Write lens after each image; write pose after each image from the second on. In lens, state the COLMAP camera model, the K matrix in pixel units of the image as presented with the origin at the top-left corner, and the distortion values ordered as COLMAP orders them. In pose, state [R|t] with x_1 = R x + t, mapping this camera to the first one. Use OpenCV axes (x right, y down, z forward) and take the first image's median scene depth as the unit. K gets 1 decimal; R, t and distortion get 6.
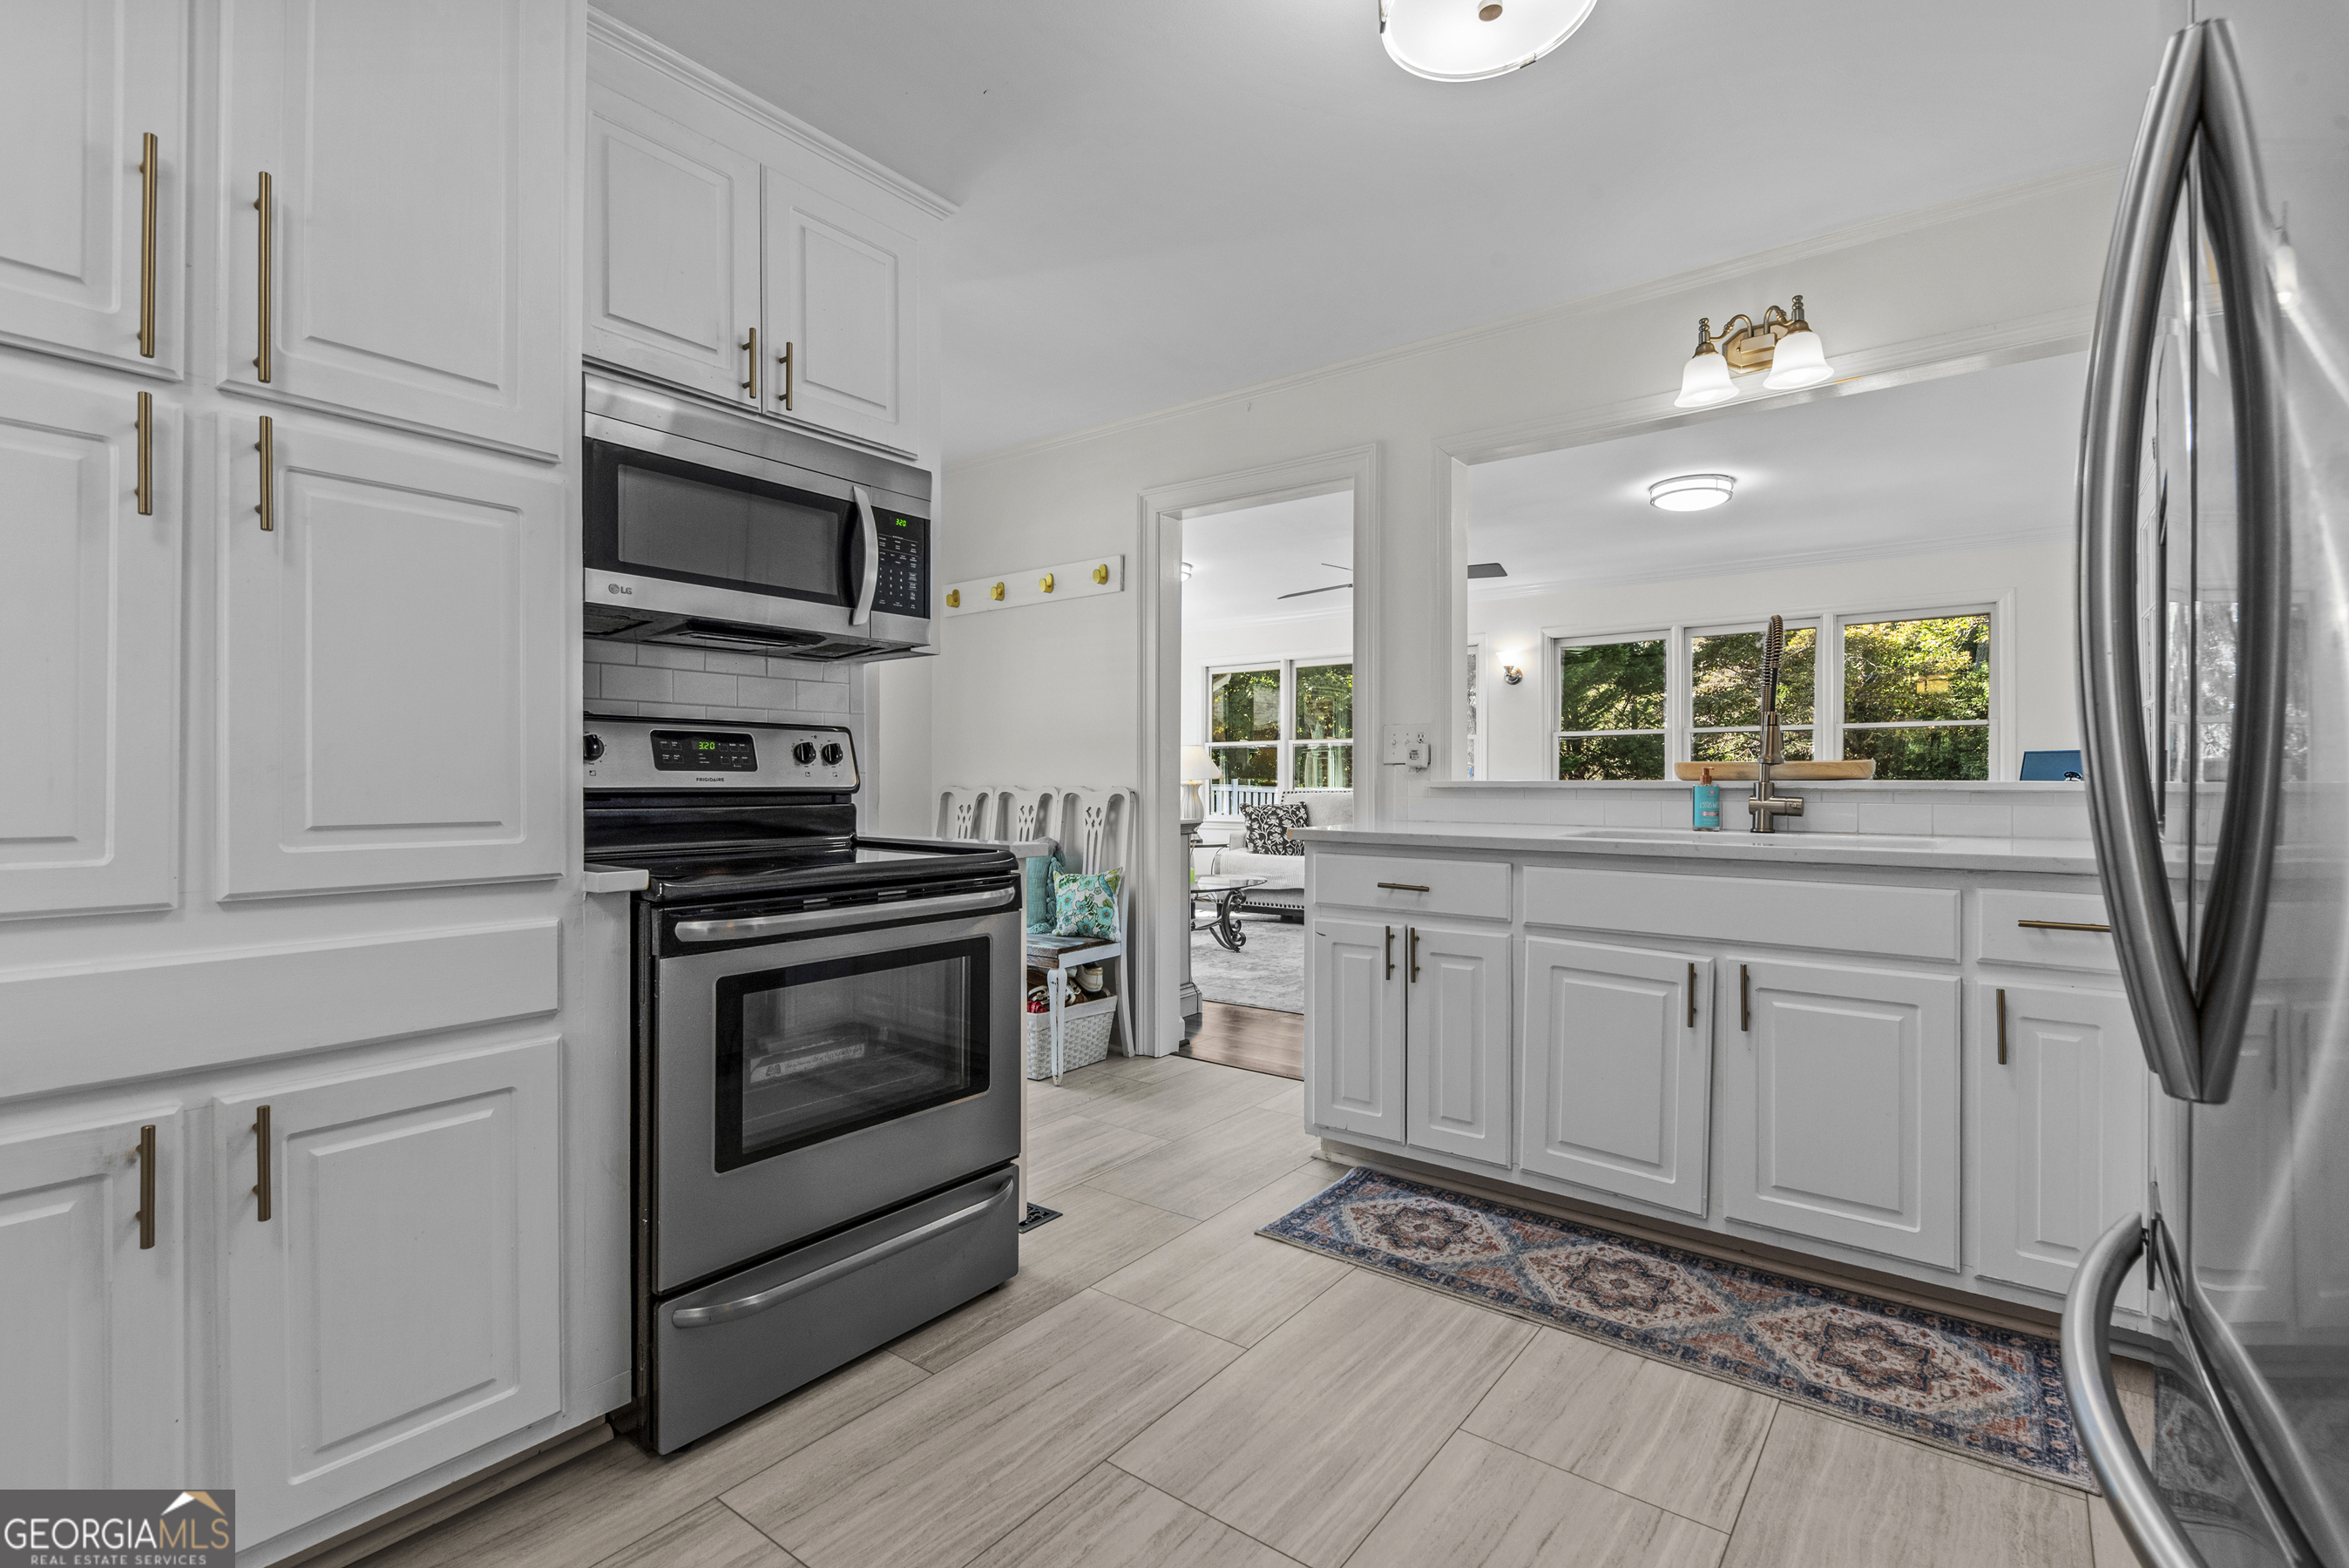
lens RADIAL K [[1096.8, 0, 1149.5], [0, 1096.8, 771.3], [0, 0, 1]] dist [0.007113, -0.006230]
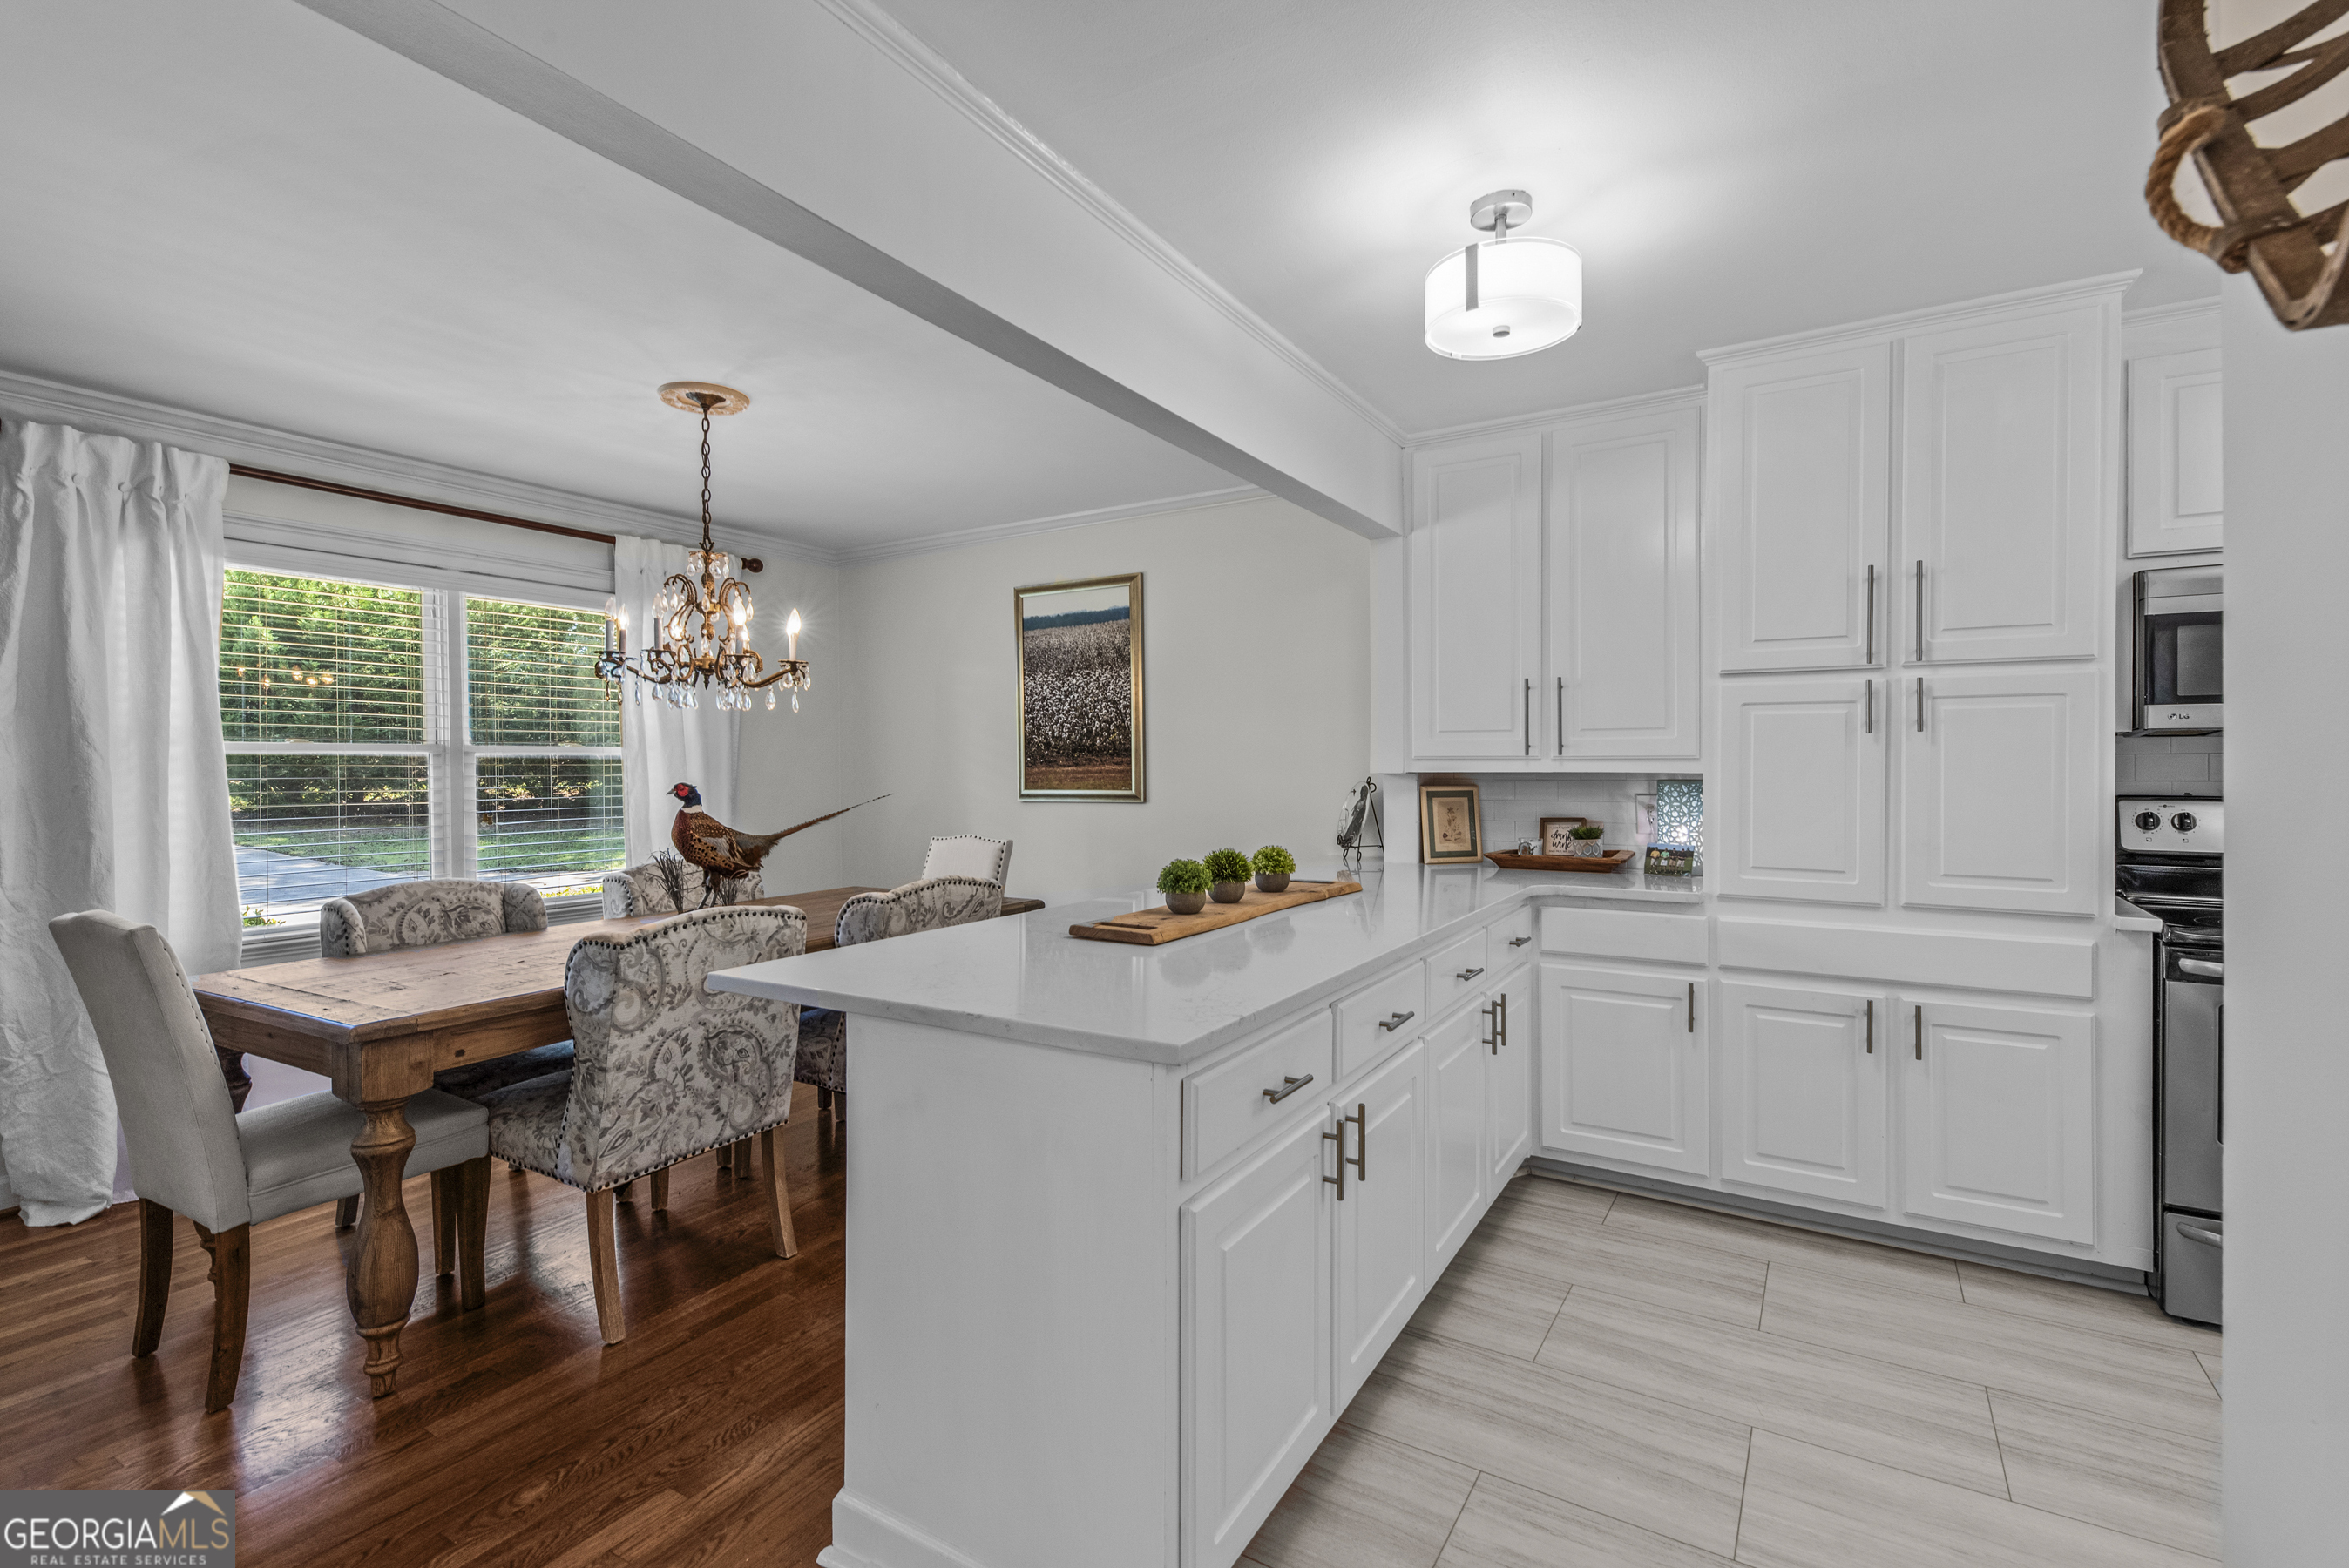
lens RADIAL K [[1042.2, 0, 1250.6], [0, 1042.2, 775.8], [0, 0, 1]] dist [0.011207, -0.005435]
pose [[0.156013, 0.013842, -0.987658, 0.525340], [0.006823, 0.999863, 0.015091, -0.094438], [0.987731, -0.009094, 0.155897, -0.309488]]
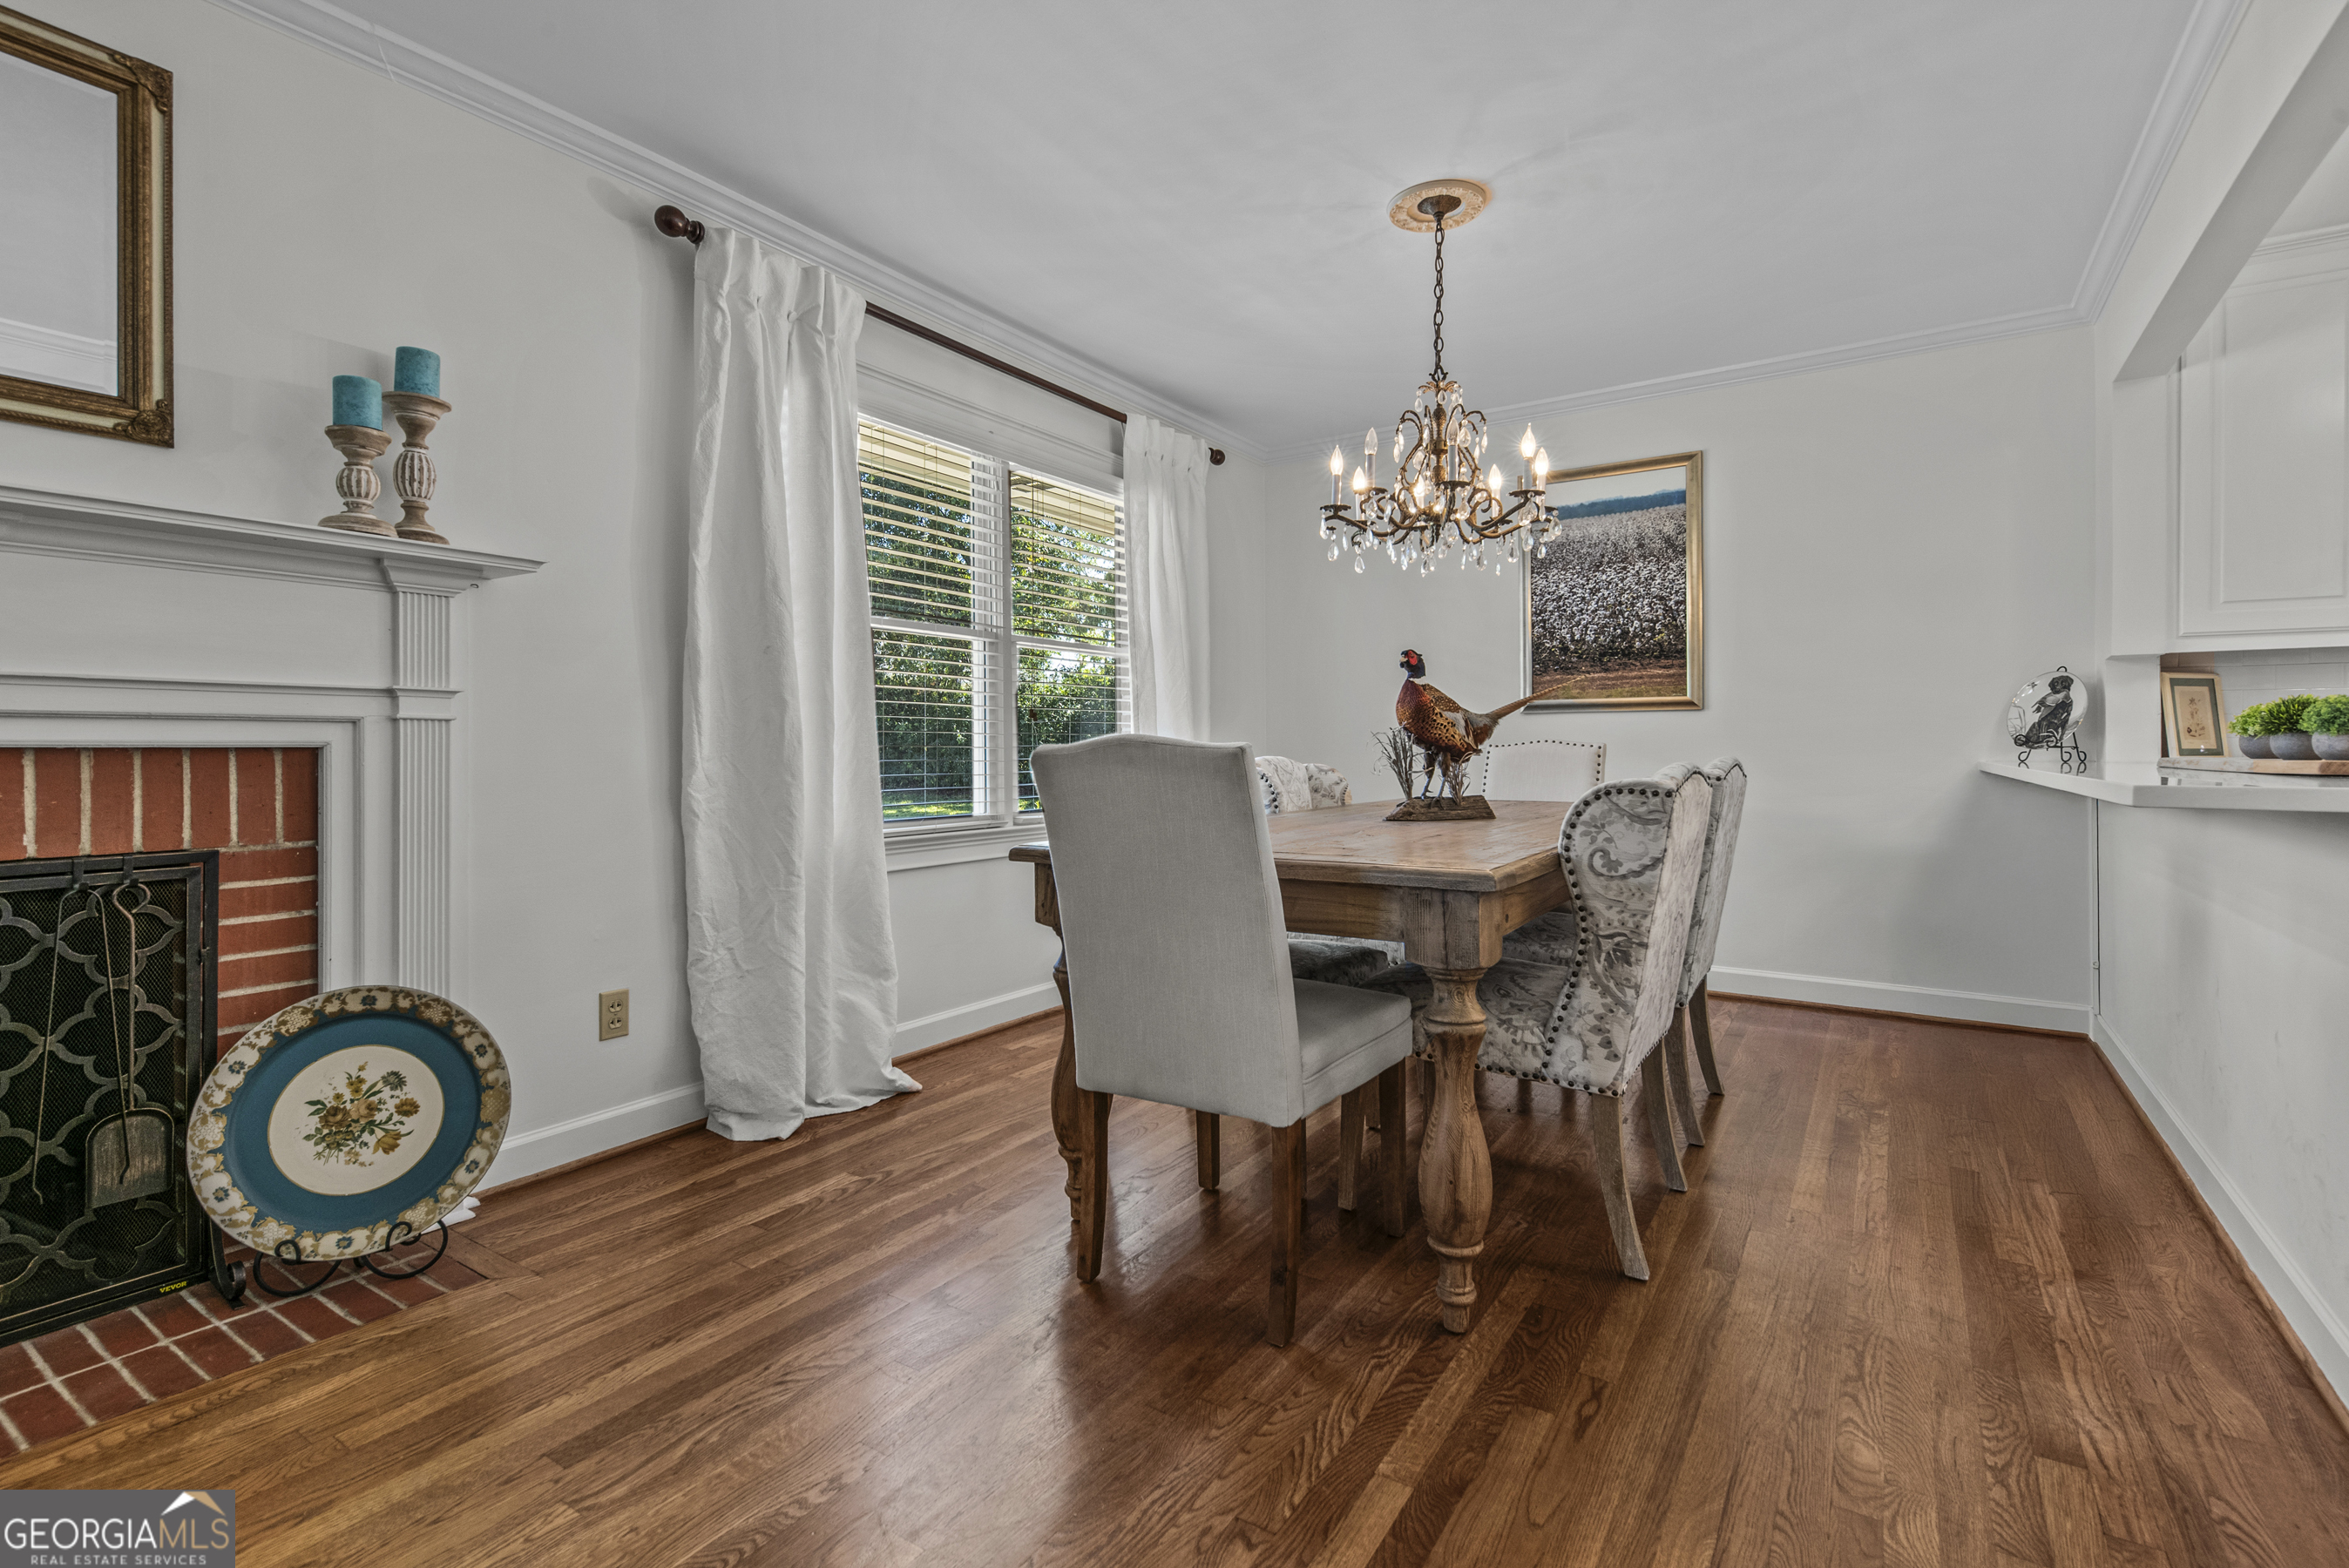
lens RADIAL K [[1042.2, 0, 1277.4], [0, 1042.2, 769.0], [0, 0, 1]] dist [0.011207, -0.005435]
pose [[0.105736, 0.026925, -0.994030, 0.238861], [0.005749, 0.999600, 0.027688, 0.025515], [0.994378, -0.008642, 0.105539, -1.061284]]
